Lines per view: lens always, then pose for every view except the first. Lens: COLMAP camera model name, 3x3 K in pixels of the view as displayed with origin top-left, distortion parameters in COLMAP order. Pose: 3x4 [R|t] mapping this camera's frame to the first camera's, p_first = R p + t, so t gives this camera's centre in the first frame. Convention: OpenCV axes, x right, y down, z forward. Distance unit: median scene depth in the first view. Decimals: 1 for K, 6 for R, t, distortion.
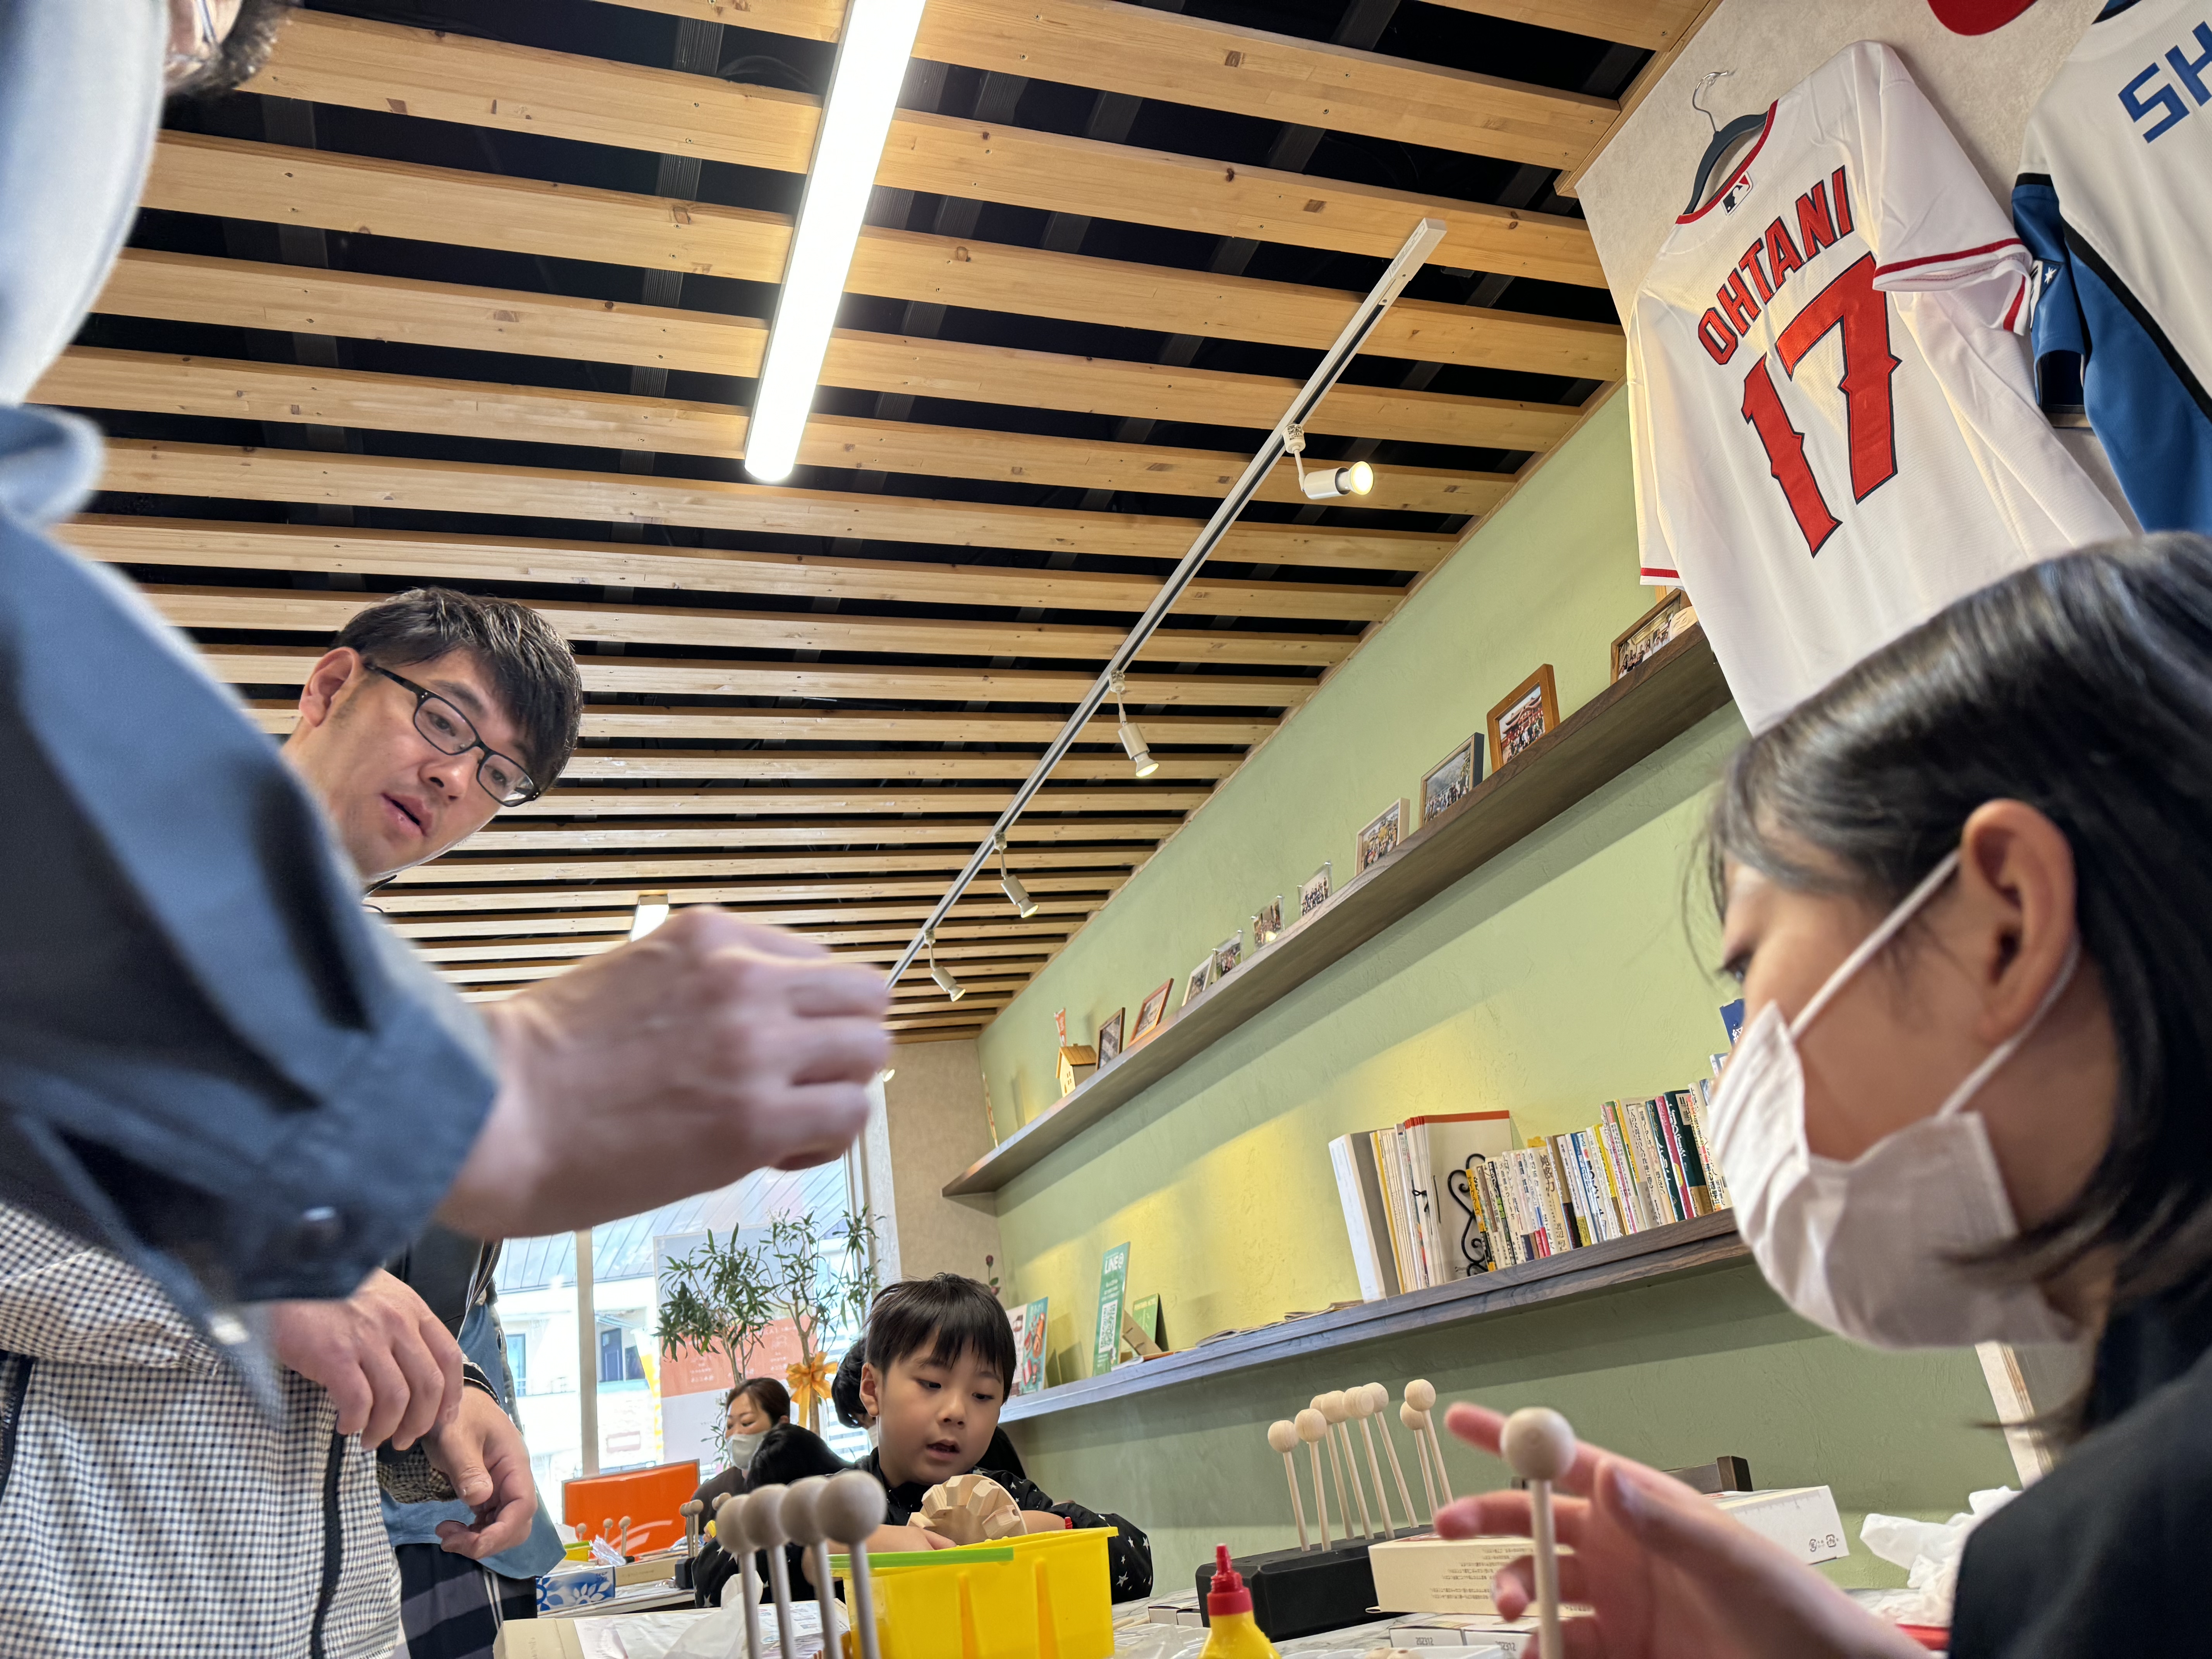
lens RADIAL K [[1564.2, 0, 1106.0], [0, 1564.2, 829.5], [0, 0, 1]] dist [0.008218, -0.000179]
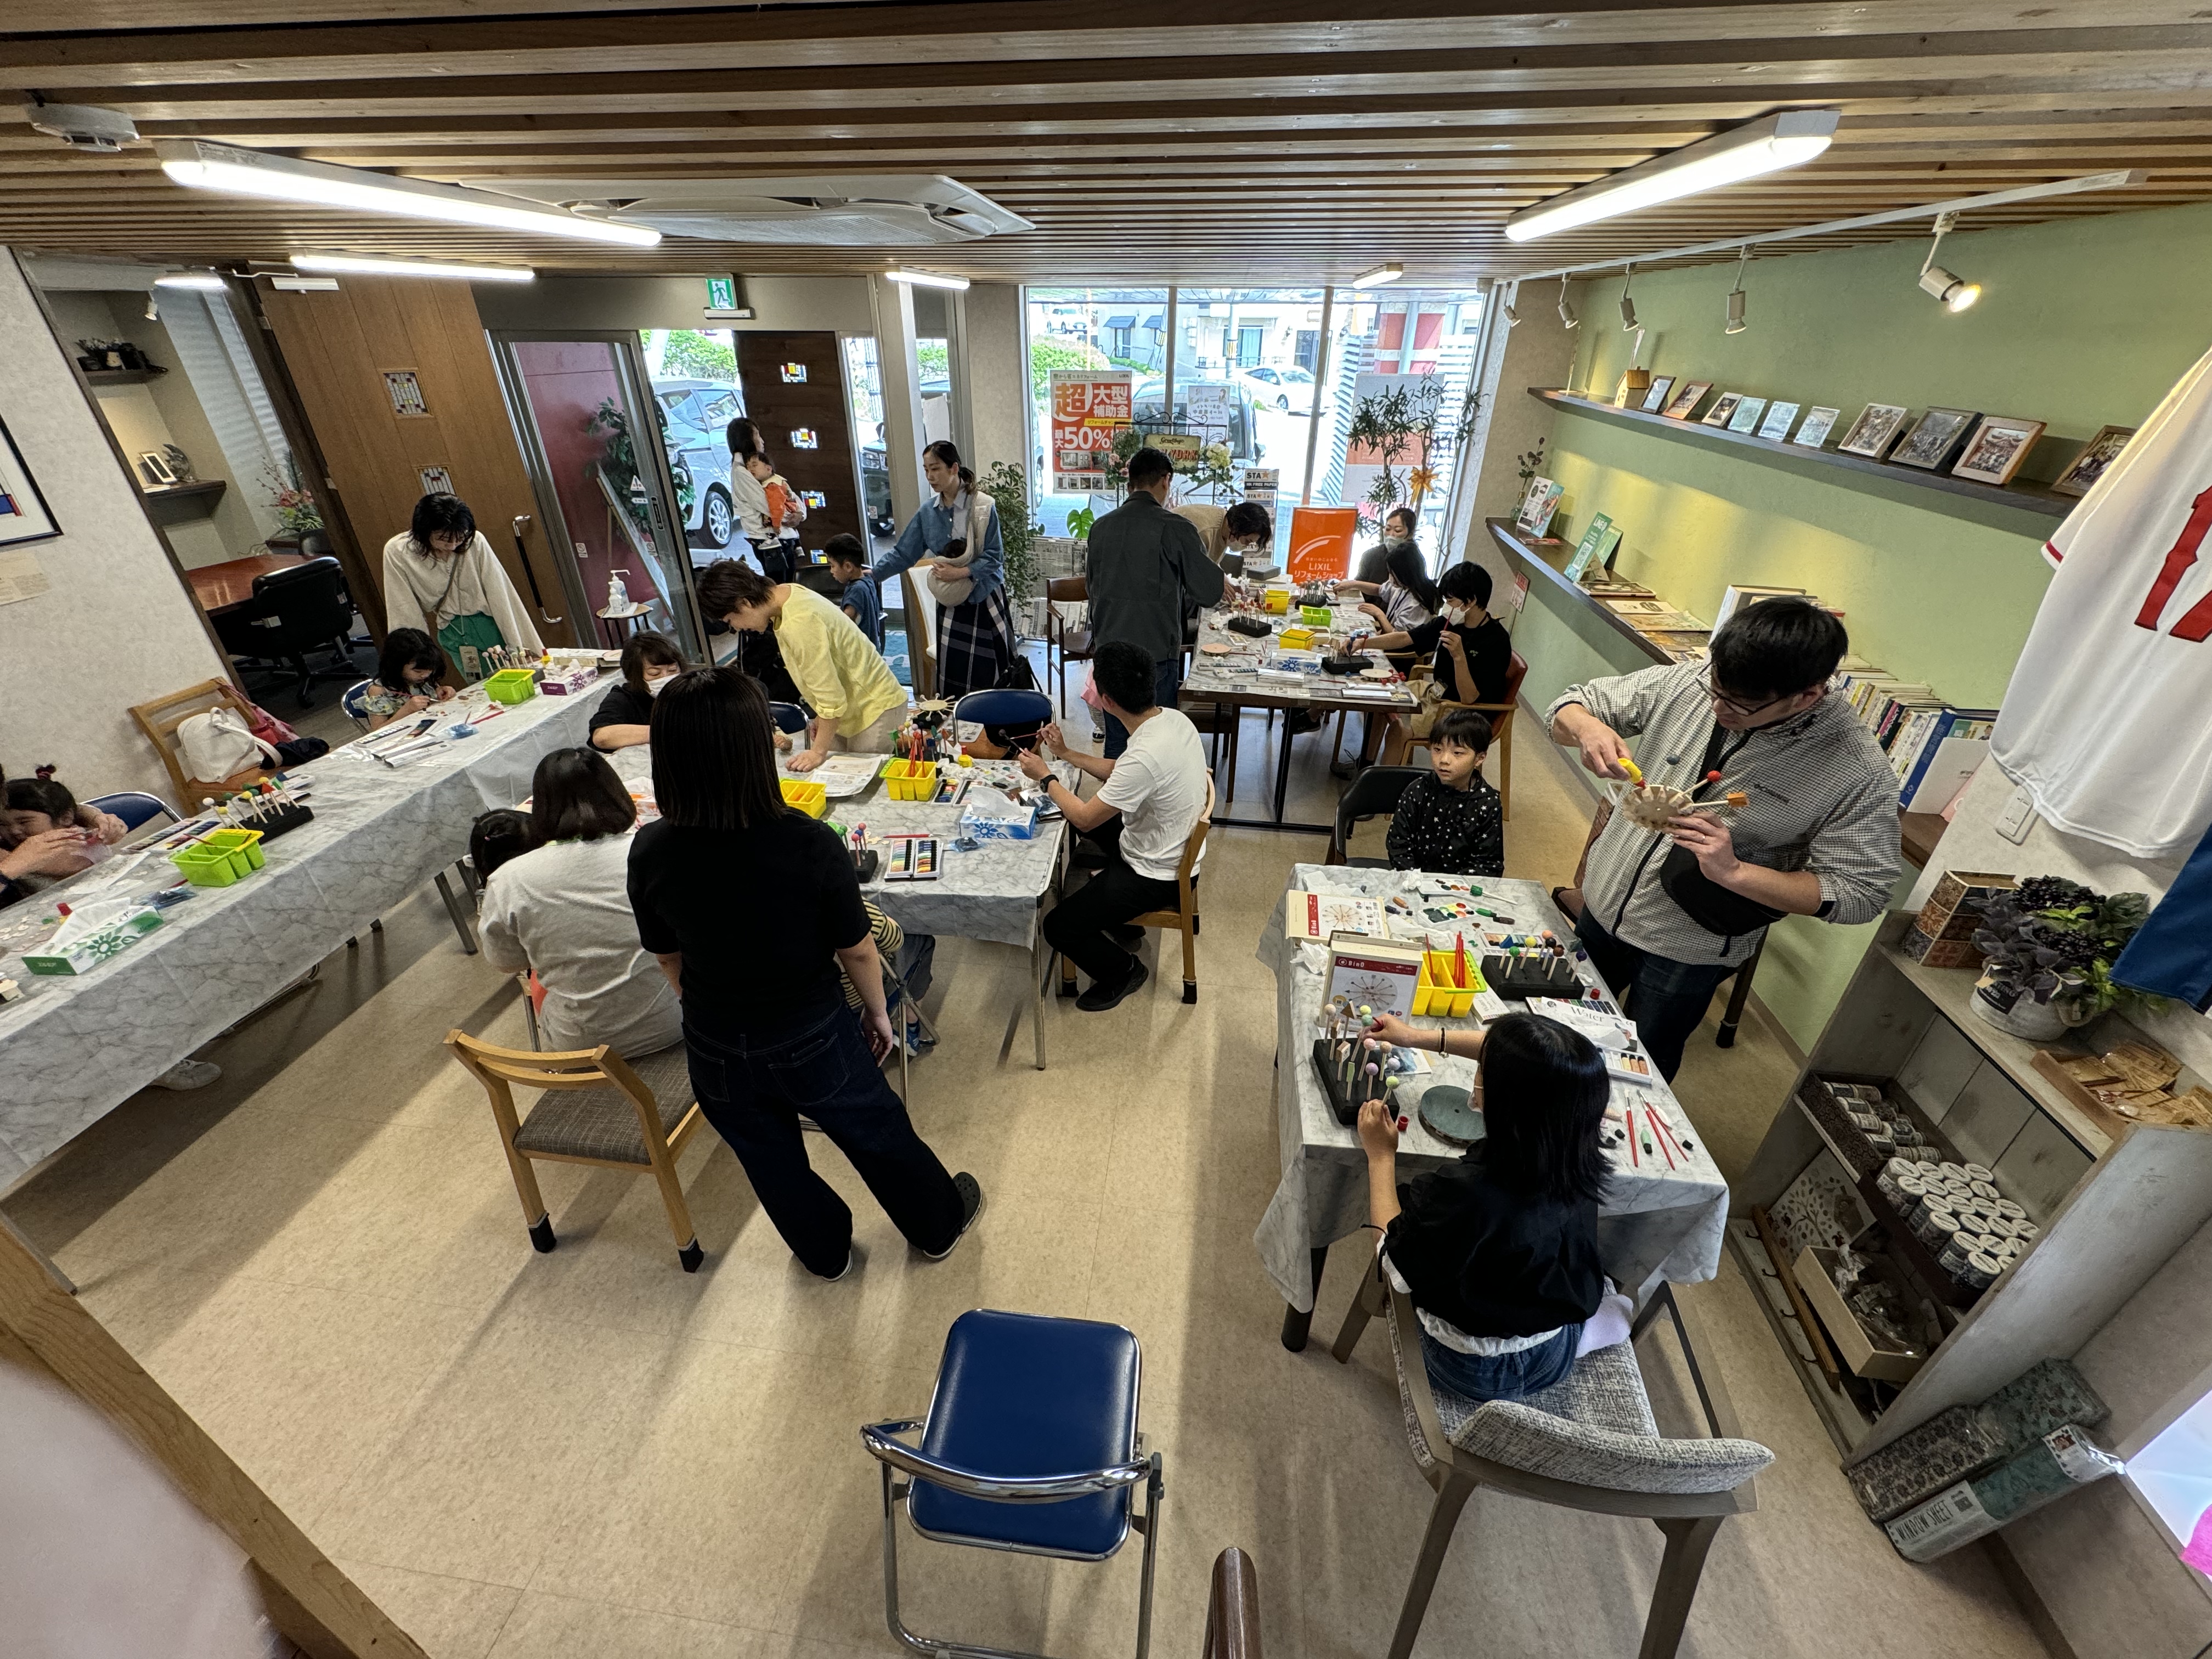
lens RADIAL K [[880.3, 0, 1106.0], [0, 880.3, 829.5], [0, 0, 1]] dist [0.005000, -0.000796]
pose [[0.878391, 0.361440, -0.312713, -0.084261], [0.035348, 0.603369, 0.796678, -0.585753], [0.476633, -0.710849, 0.517218, -0.089736]]
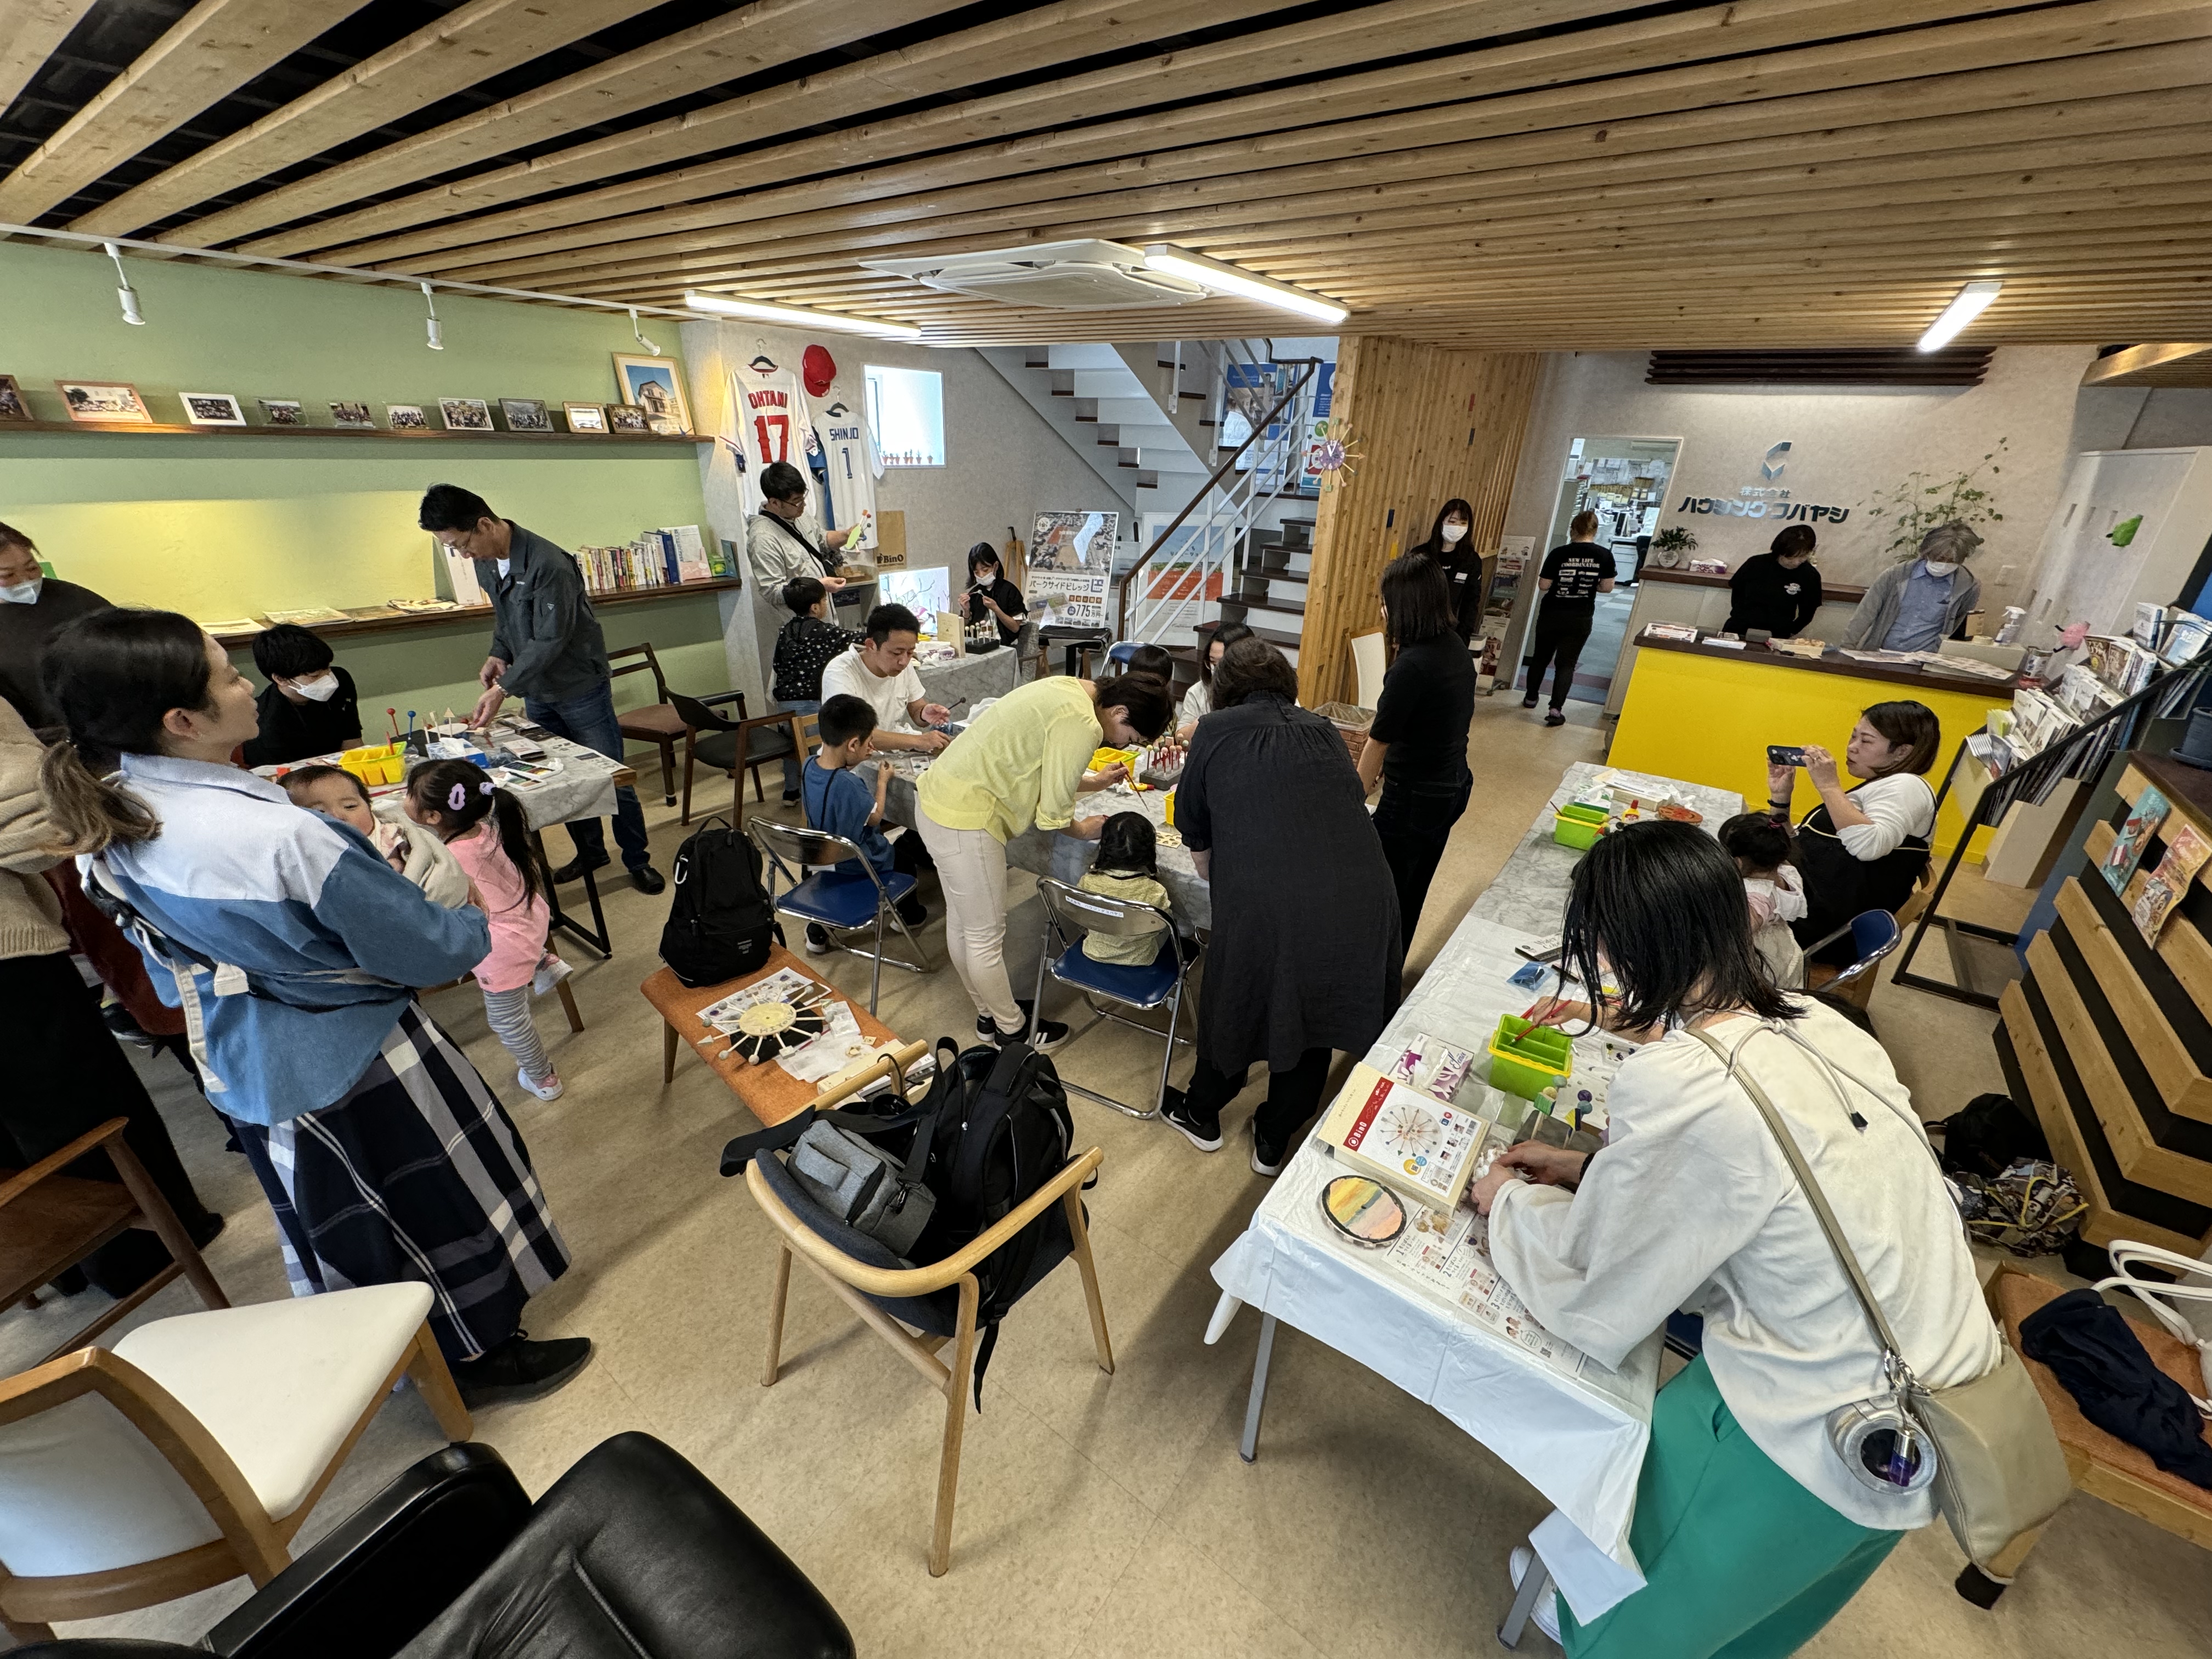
lens RADIAL K [[880.3, 0, 1106.0], [0, 880.3, 829.5], [0, 0, 1]] dist [0.005000, -0.000796]
pose [[-0.553249, -0.216453, 0.804403, -1.975322], [-0.255018, 0.963297, 0.083814, 0.324220], [-0.793021, -0.158767, -0.588142, 1.165325]]
